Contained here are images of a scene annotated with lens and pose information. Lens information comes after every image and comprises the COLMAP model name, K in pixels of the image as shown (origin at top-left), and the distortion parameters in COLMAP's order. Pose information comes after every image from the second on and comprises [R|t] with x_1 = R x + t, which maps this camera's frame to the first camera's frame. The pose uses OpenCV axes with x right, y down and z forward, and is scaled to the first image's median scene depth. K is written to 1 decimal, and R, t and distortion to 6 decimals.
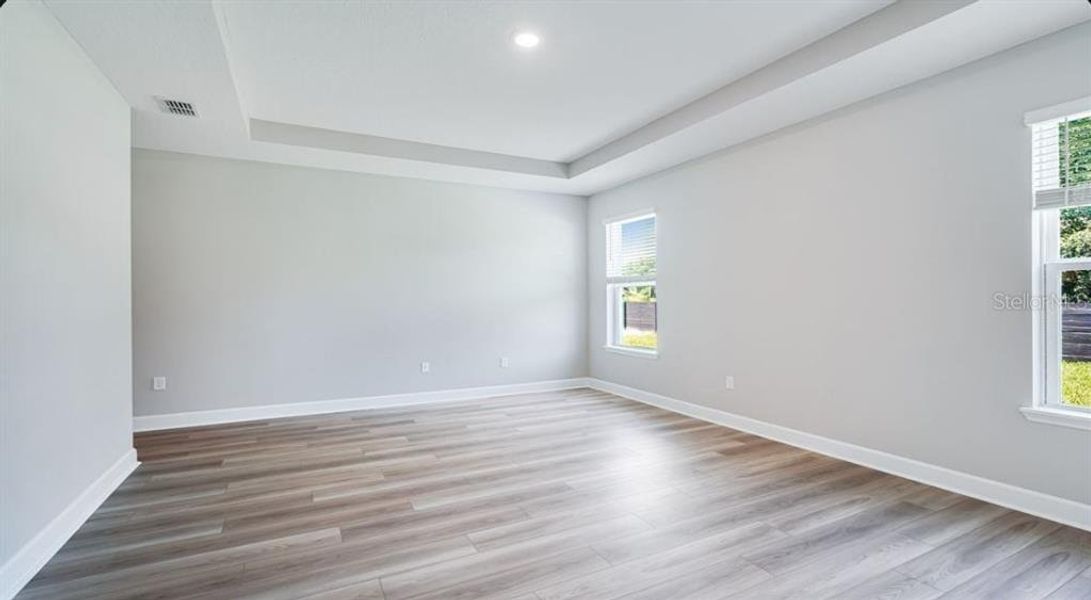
lens RADIAL K [[489.3, 0, 544.7], [0, 489.3, 298.5], [0, 0, 1]] dist [0.001797, 0.000178]
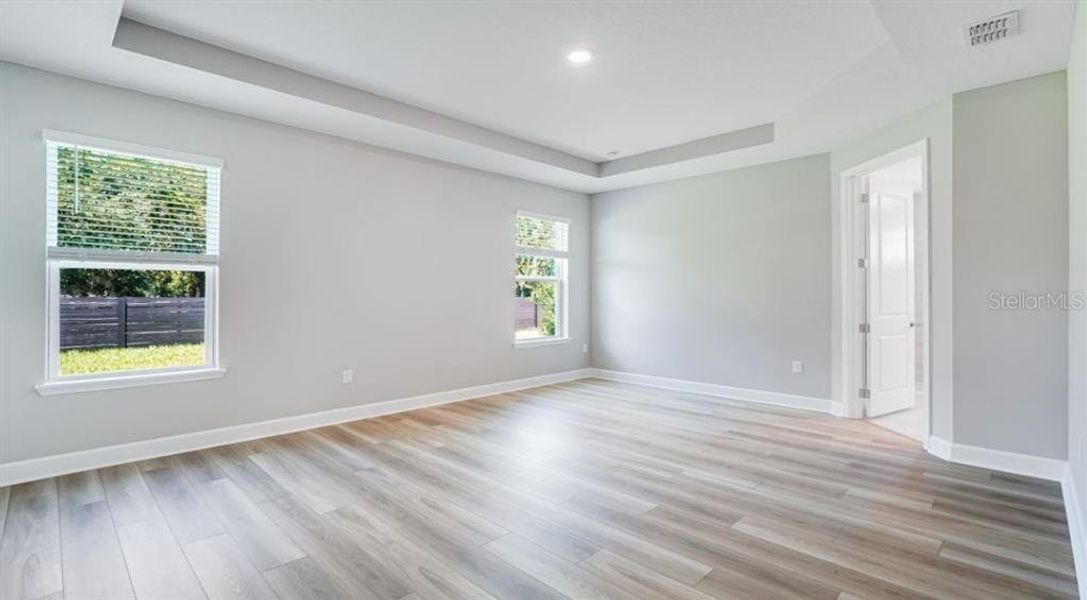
lens RADIAL K [[487.5, 0, 541.1], [0, 487.5, 296.4], [0, 0, 1]] dist [0.001797, 0.000178]
pose [[-0.307073, -0.003133, 0.951681, -1.236648], [-0.001616, 0.999995, 0.002770, 0.011293], [-0.951685, -0.000687, -0.307076, 1.676209]]
